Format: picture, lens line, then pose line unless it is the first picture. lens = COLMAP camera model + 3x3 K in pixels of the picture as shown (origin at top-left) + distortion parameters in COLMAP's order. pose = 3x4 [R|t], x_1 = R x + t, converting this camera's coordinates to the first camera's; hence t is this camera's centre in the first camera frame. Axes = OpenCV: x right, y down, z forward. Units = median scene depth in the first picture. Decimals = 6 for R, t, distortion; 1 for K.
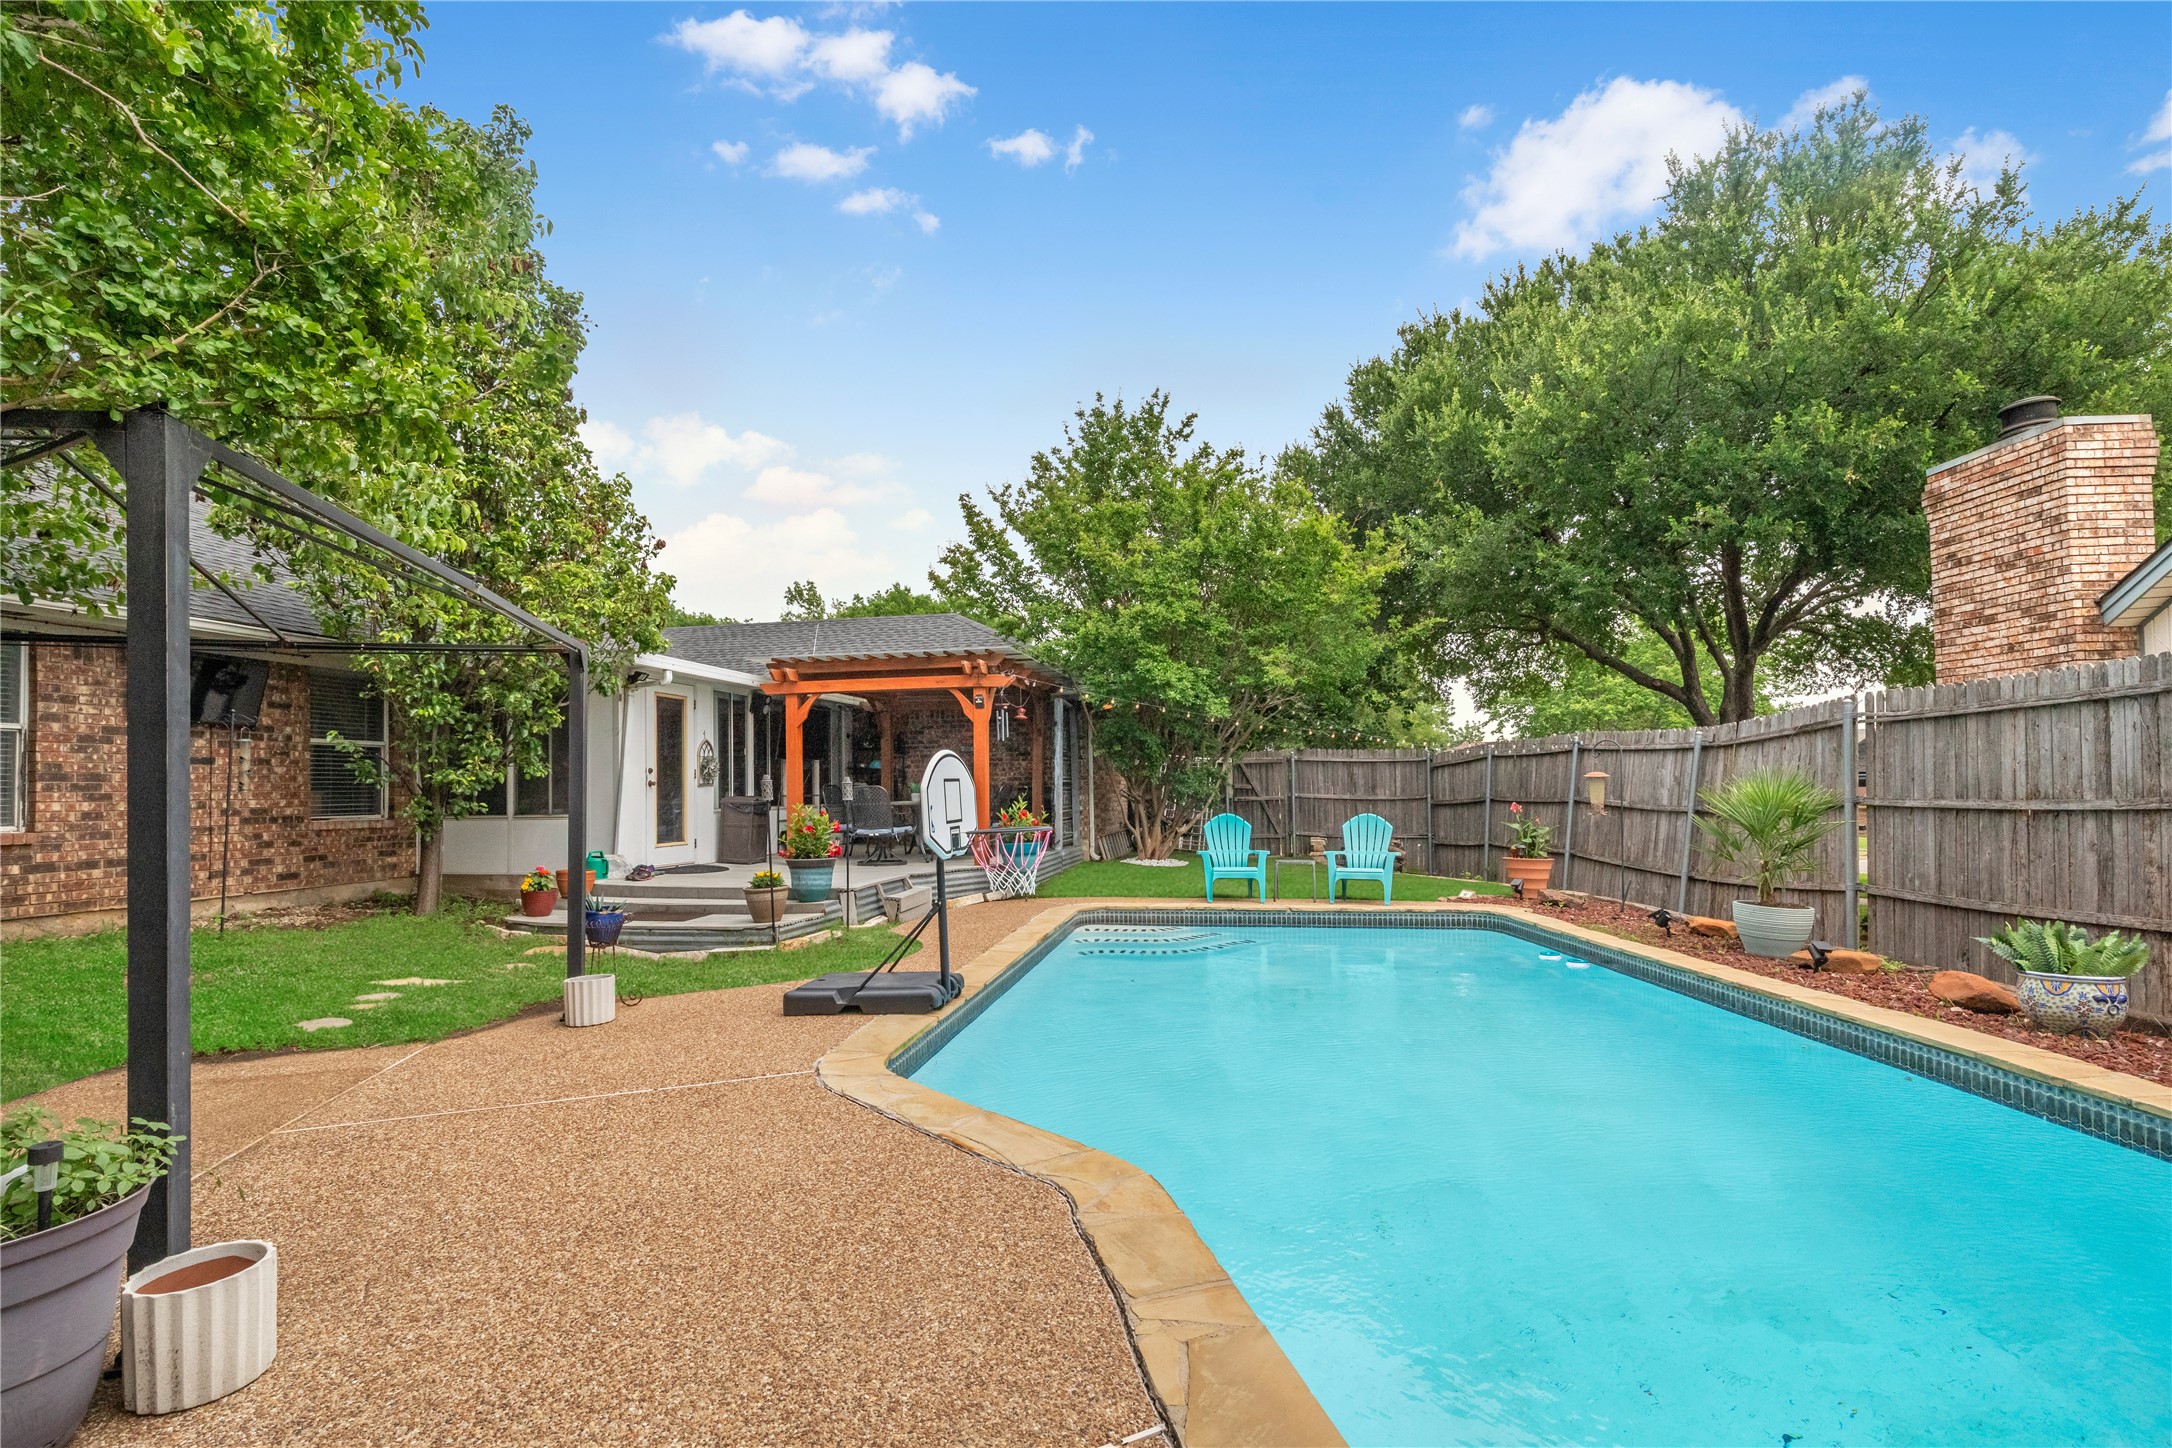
lens RADIAL K [[994.5, 0, 1067.7], [0, 994.5, 779.3], [0, 0, 1]] dist [0.005165, -0.002478]
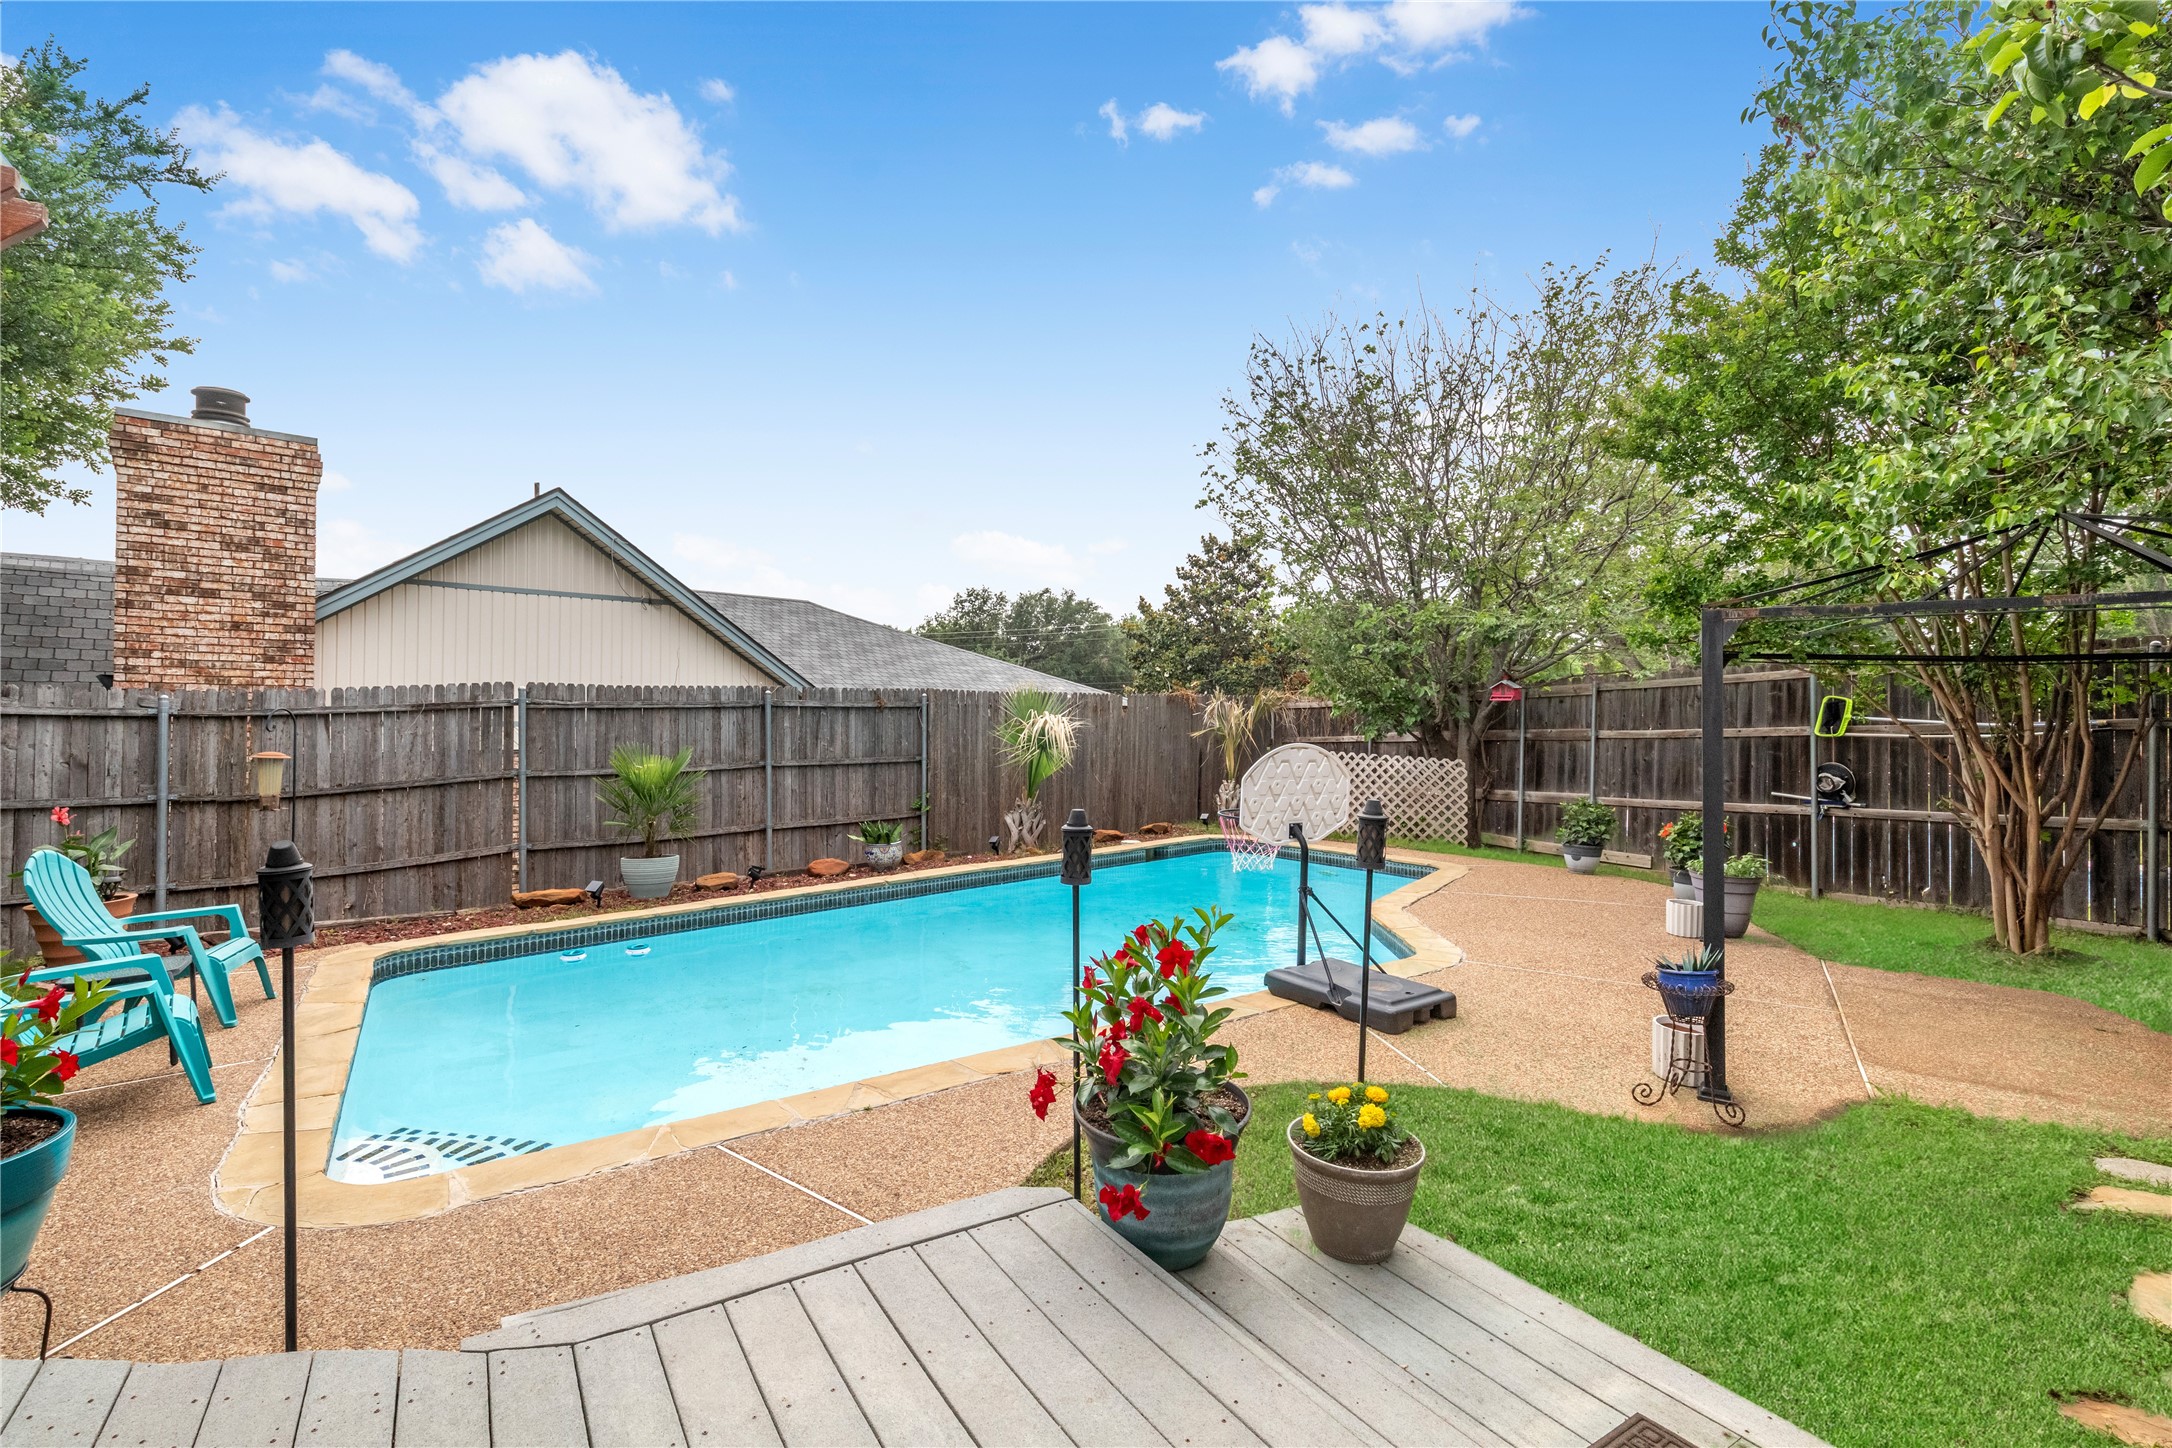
lens RADIAL K [[994.5, 0, 1086.9], [0, 994.5, 716.7], [0, 0, 1]] dist [0.005165, -0.002478]
pose [[-0.721719, 0.008509, 0.692134, -0.418533], [-0.002776, 0.999881, -0.015188, -0.024103], [-0.692181, -0.012883, -0.721609, 1.146611]]
